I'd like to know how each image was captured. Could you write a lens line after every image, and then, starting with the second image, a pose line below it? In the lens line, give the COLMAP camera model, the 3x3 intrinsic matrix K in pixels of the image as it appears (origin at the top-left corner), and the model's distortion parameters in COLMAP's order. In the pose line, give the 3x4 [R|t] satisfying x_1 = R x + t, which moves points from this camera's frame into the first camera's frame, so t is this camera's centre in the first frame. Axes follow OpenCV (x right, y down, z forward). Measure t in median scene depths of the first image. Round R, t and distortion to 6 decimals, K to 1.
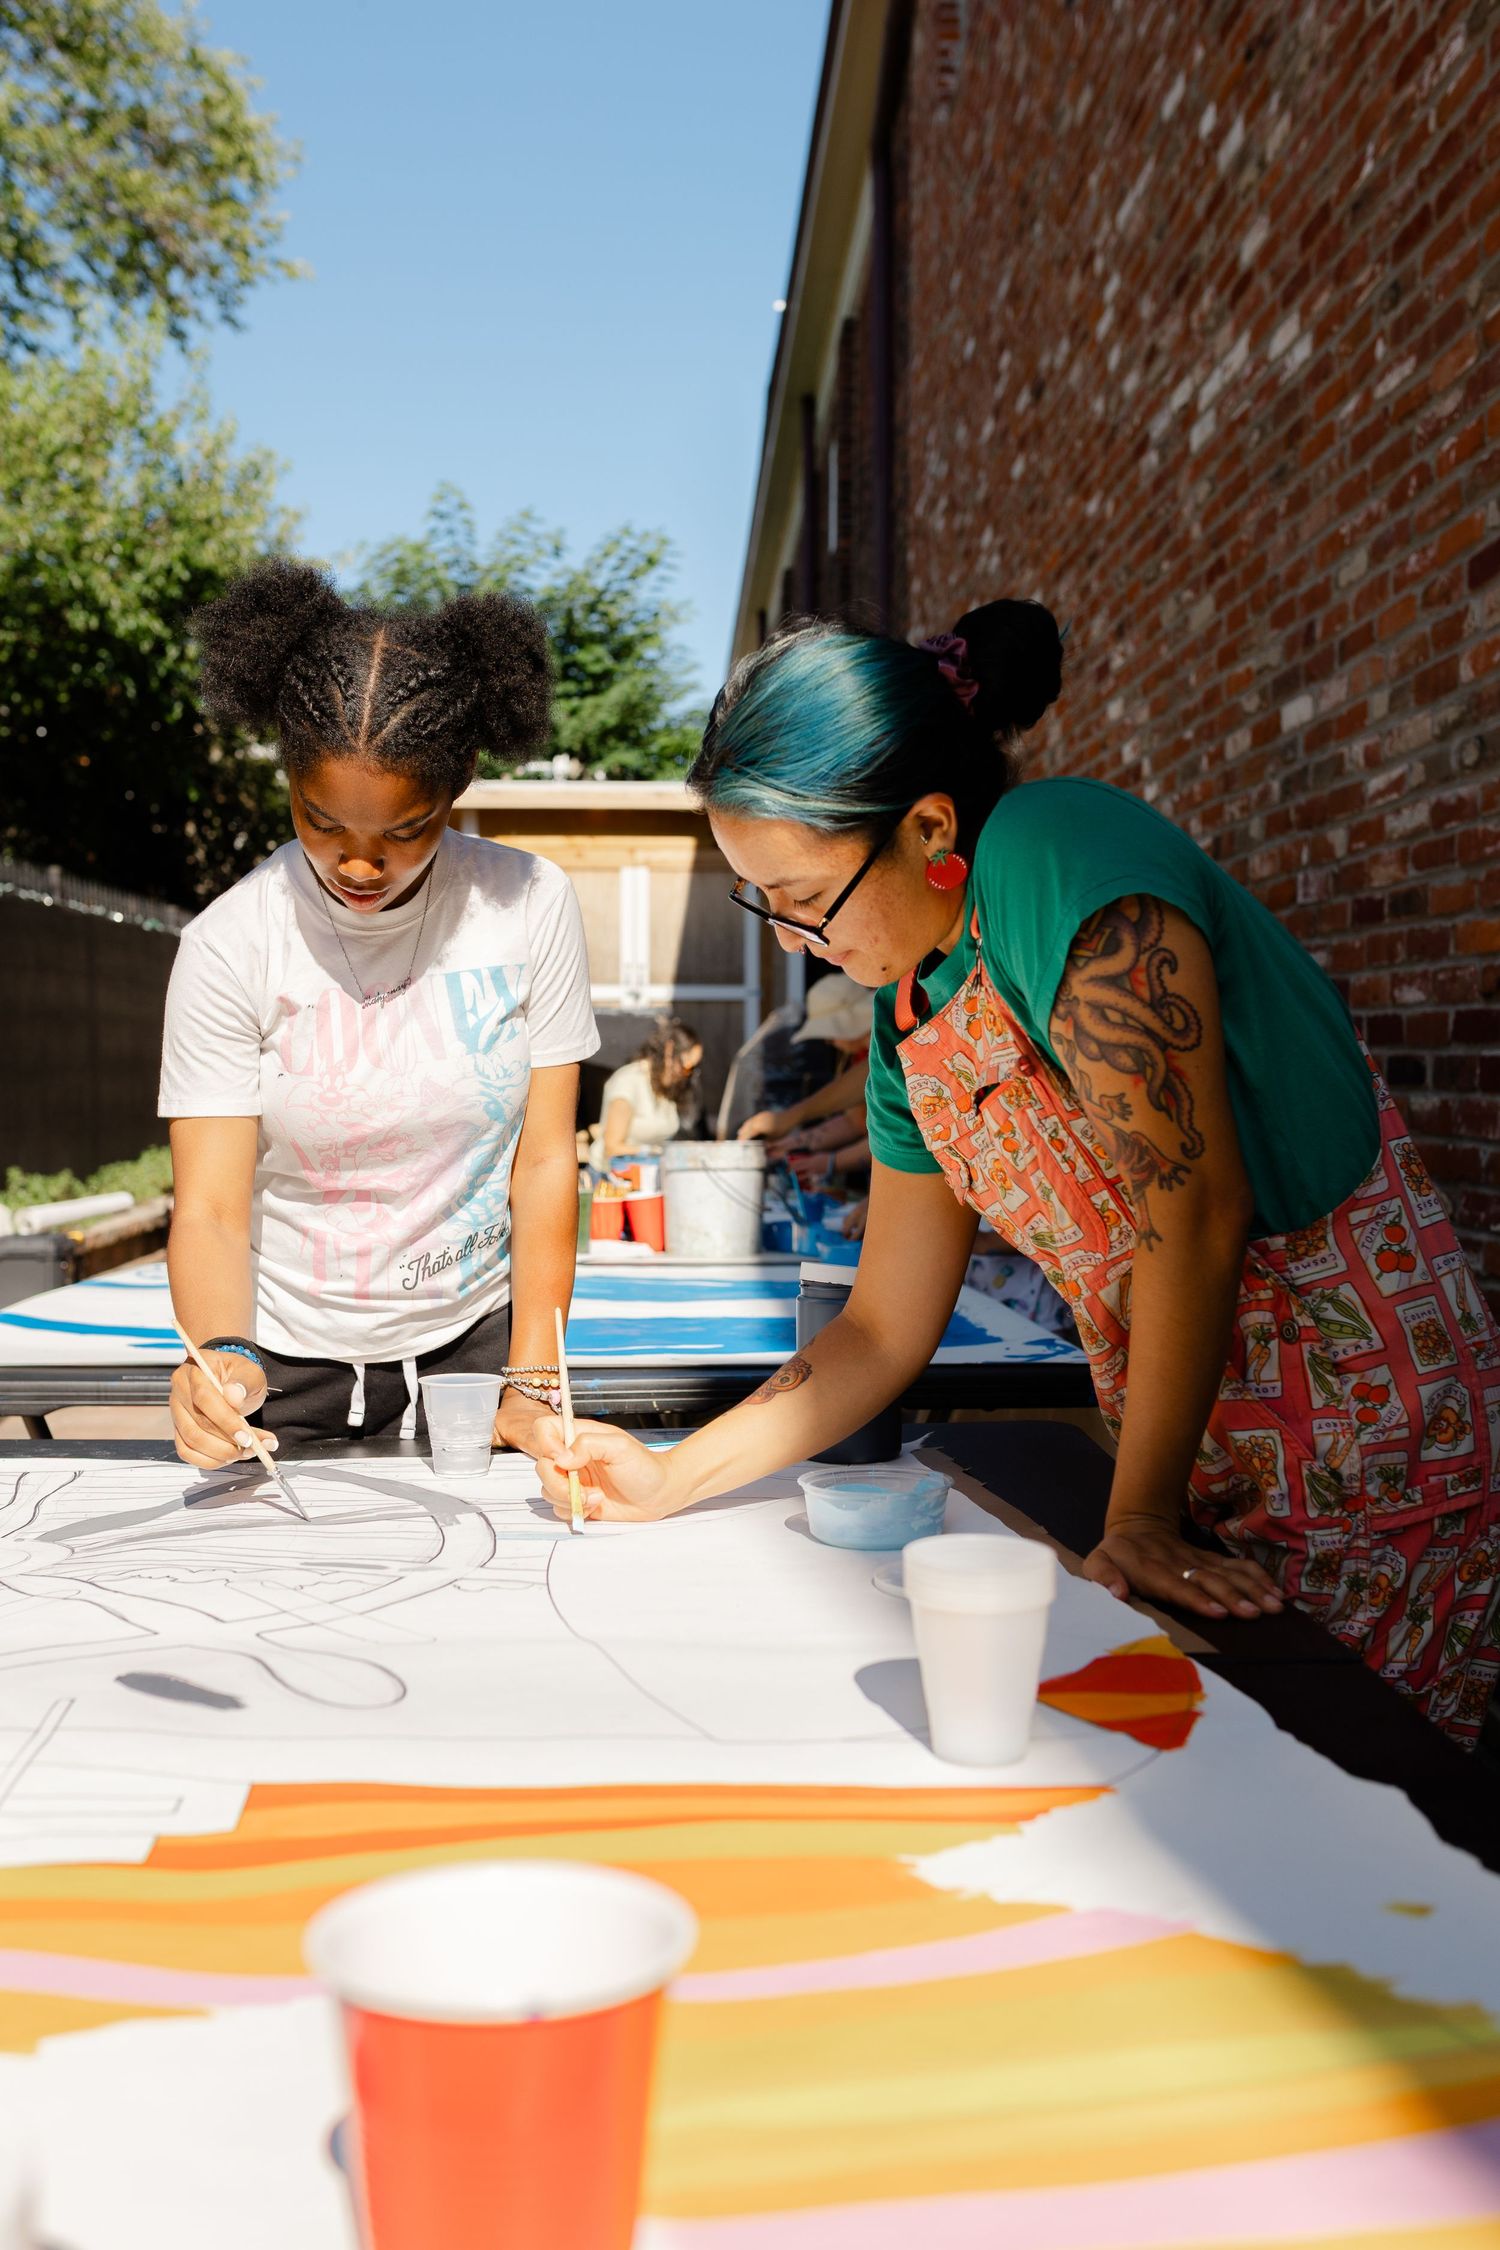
lens RADIAL K [[2068.8, 0, 750.0], [0, 2068.8, 1125.0], [0, 0, 1]] dist [-0.011383, 0.012427]
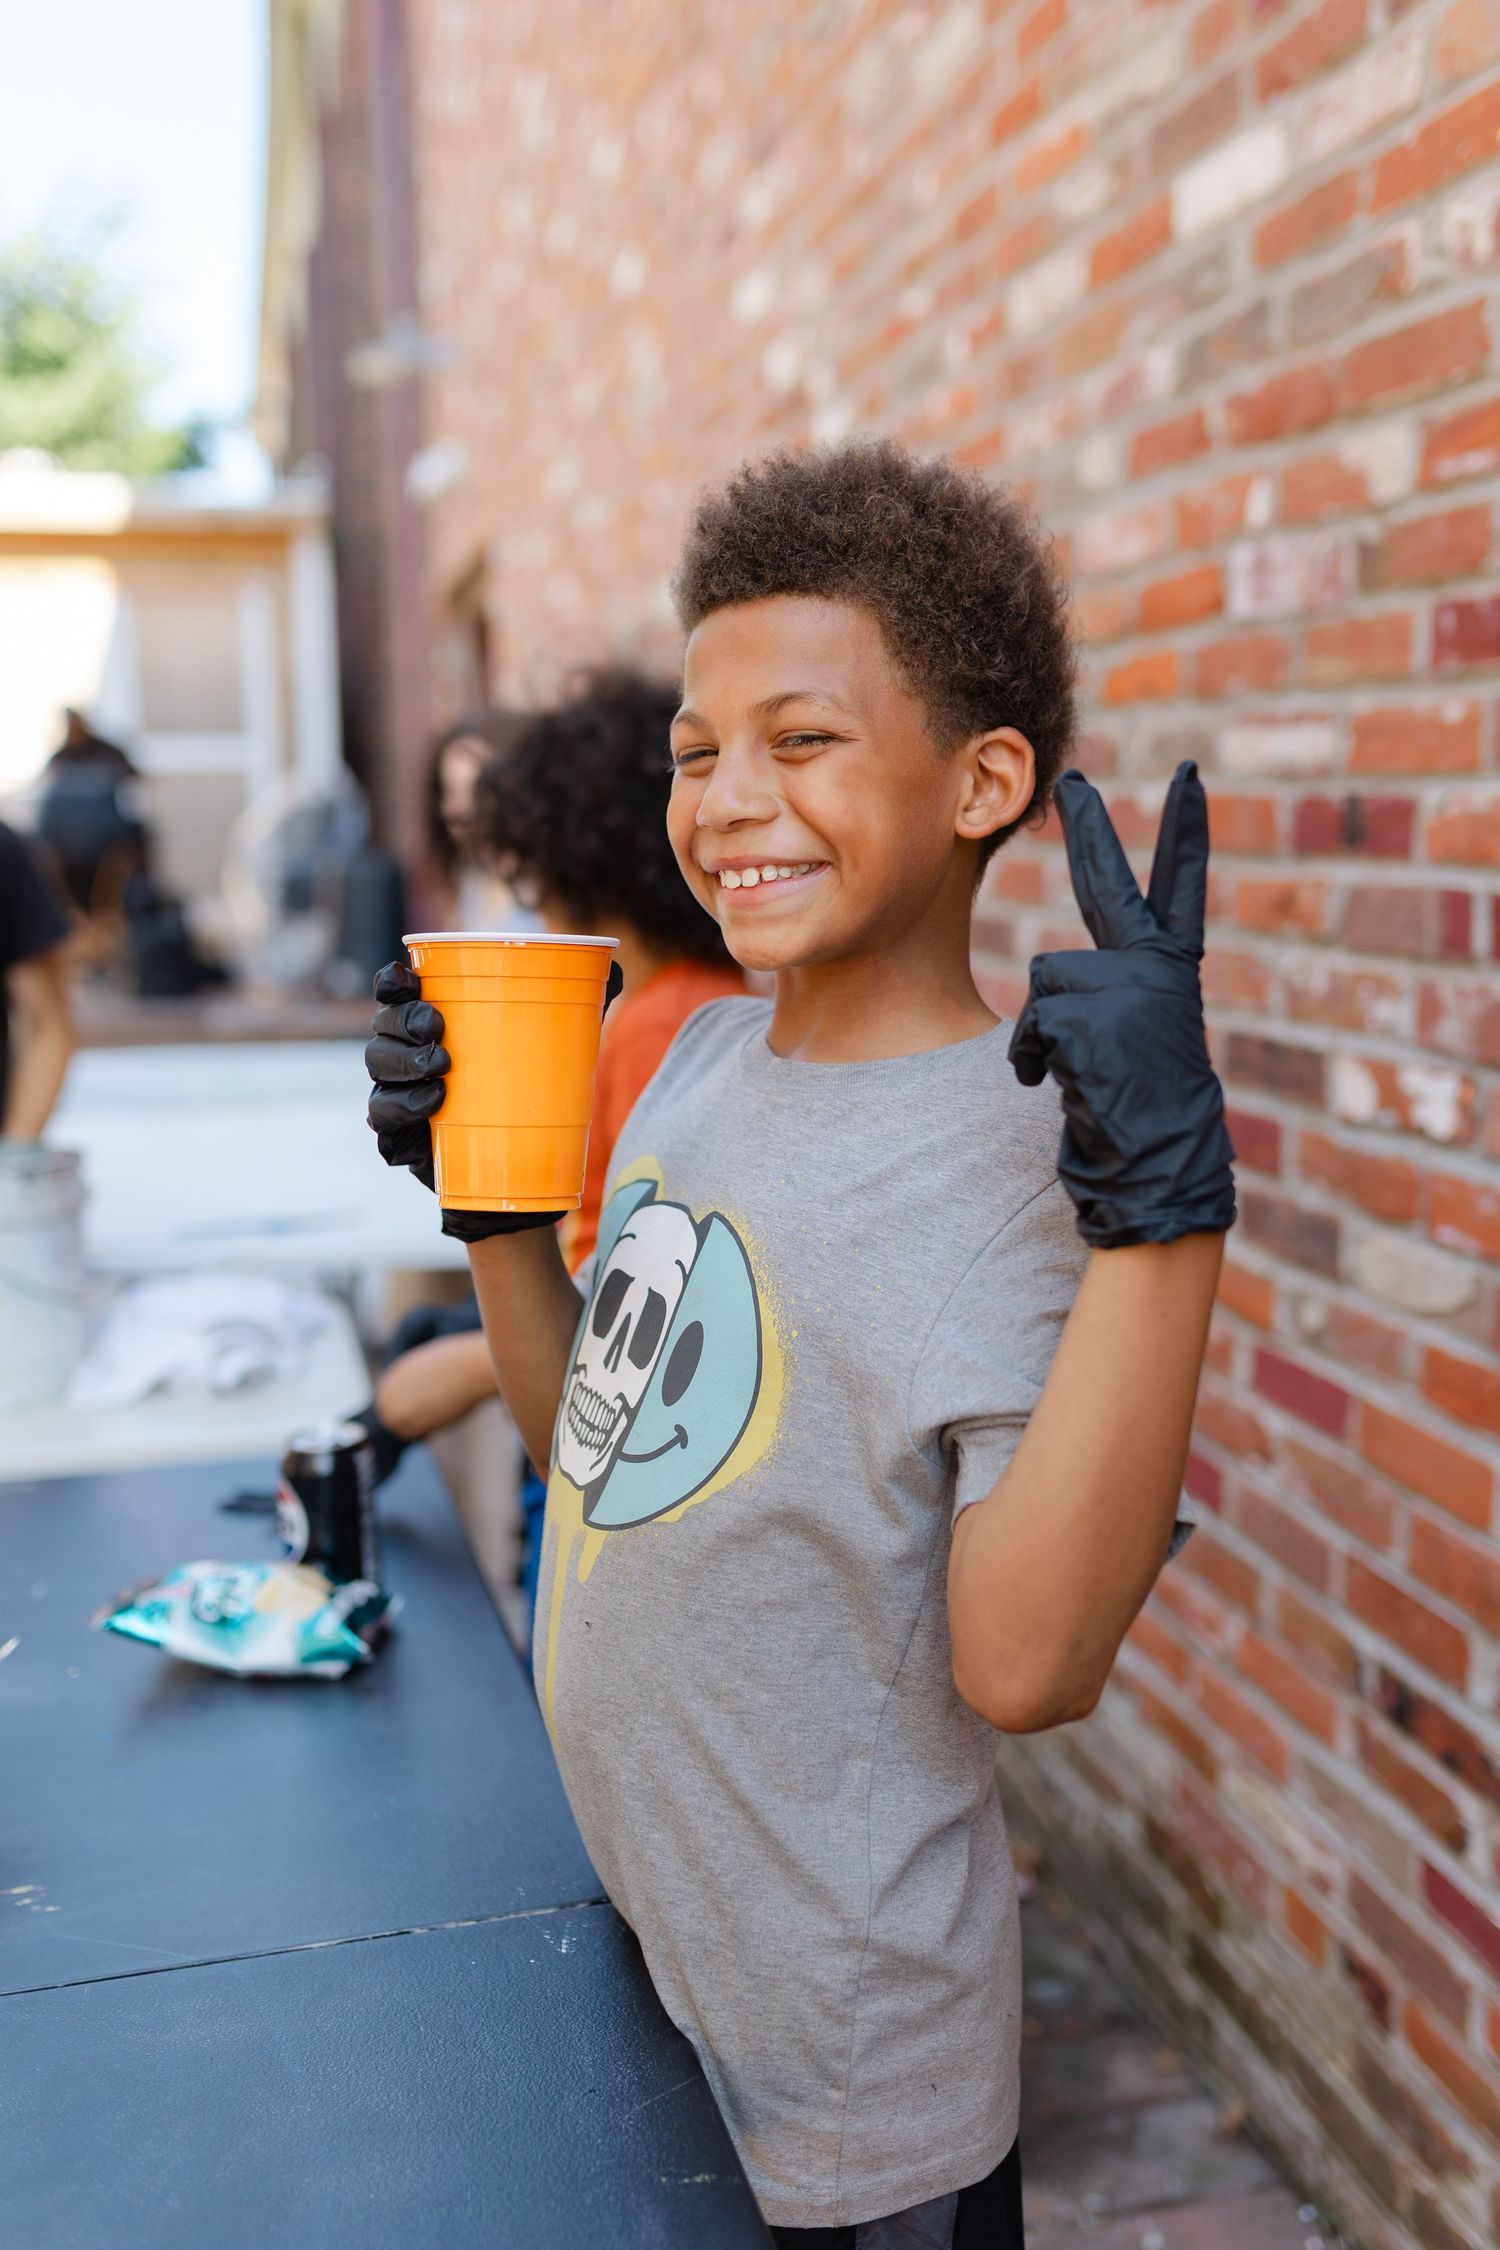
lens RADIAL K [[2068.8, 0, 750.0], [0, 2068.8, 1125.0], [0, 0, 1]] dist [-0.011383, 0.012427]
pose [[0.977719, -0.048452, 0.204252, 0.058985], [0.023750, 0.992283, 0.121701, -0.051269], [-0.208572, -0.114138, 0.971324, 0.538407]]
